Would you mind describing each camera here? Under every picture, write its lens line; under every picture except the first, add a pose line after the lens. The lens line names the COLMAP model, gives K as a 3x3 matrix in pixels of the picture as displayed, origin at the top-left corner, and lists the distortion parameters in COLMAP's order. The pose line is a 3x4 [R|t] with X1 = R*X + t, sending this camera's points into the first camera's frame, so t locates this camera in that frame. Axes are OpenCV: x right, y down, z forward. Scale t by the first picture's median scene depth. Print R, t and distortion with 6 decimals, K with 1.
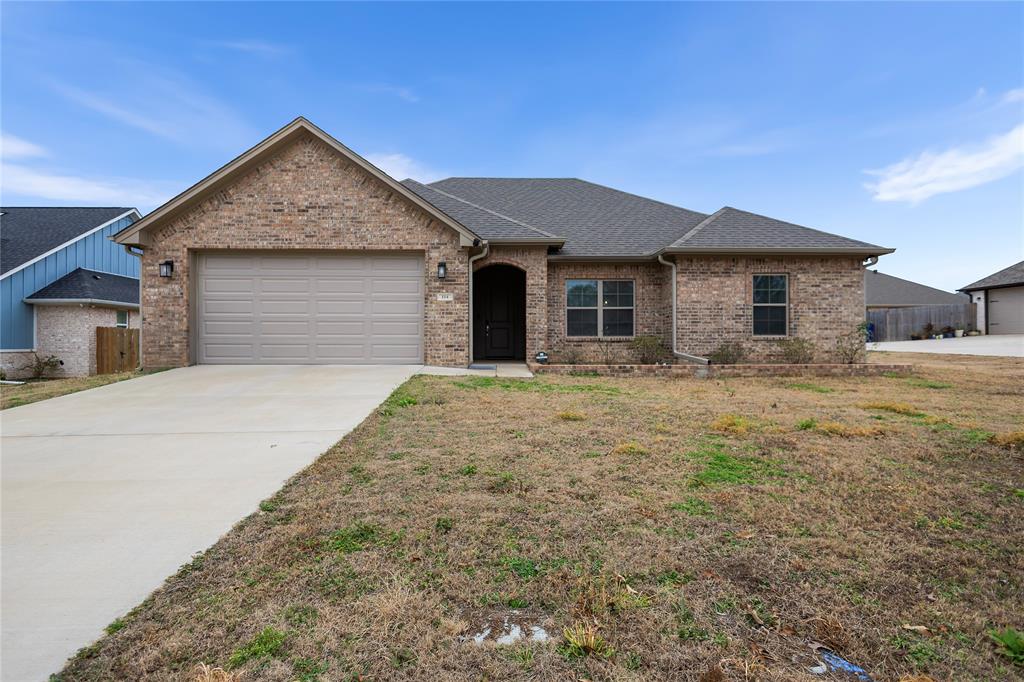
lens RADIAL K [[481.9, 0, 512.0], [0, 481.9, 341.0], [0, 0, 1]] dist [0.005515, 0.000922]
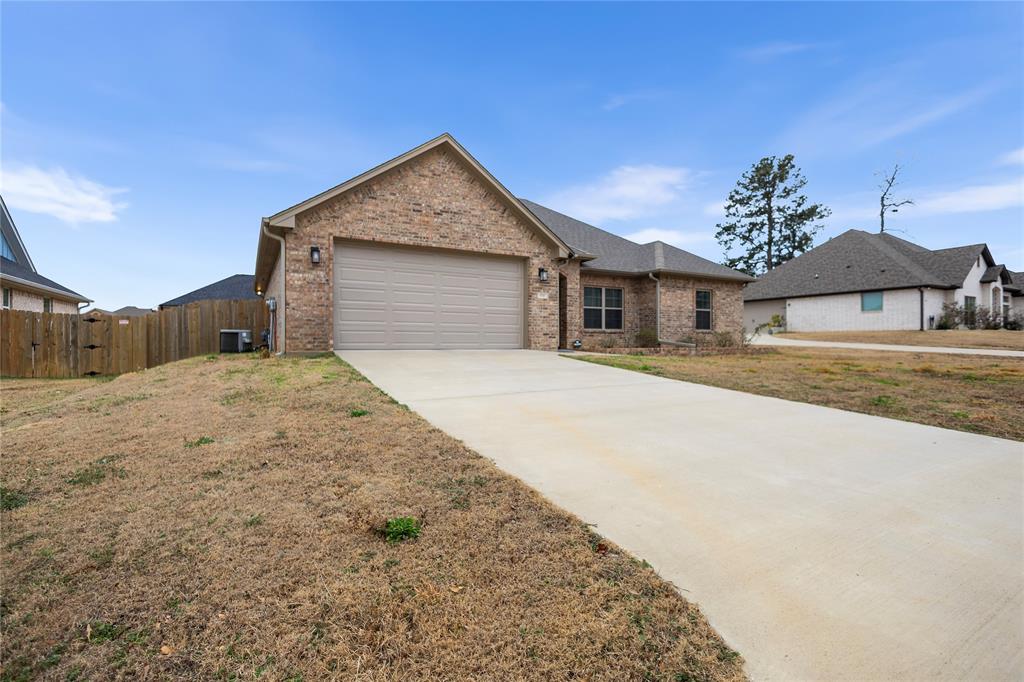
lens RADIAL K [[481.9, 0, 512.0], [0, 481.9, 341.0], [0, 0, 1]] dist [0.005515, 0.000922]
pose [[0.881975, 0.002445, 0.471289, -0.808516], [-0.003929, 0.999990, 0.002164, 0.025988], [-0.471279, -0.003760, 0.881976, -0.082334]]
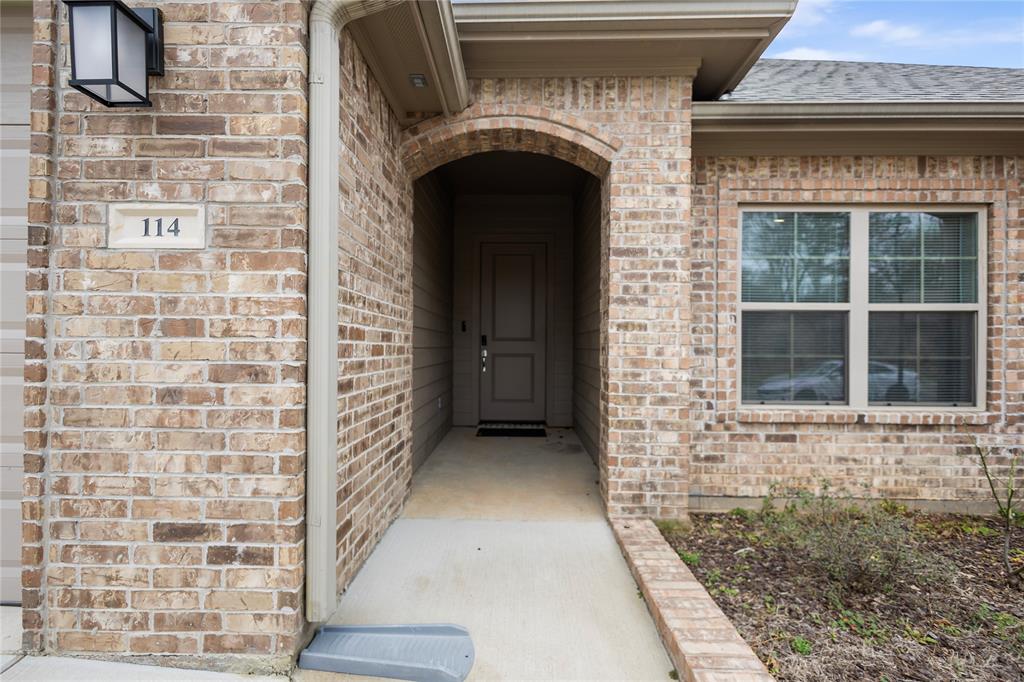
lens RADIAL K [[473.0, 0, 512.0], [0, 473.0, 341.0], [0, 0, 1]] dist [0.004795, 0.000508]
pose [[0.999041, 0.009636, -0.042701, -0.013065], [-0.009835, 0.999942, -0.004449, -0.053461], [0.042655, 0.004864, 0.999078, 0.845933]]
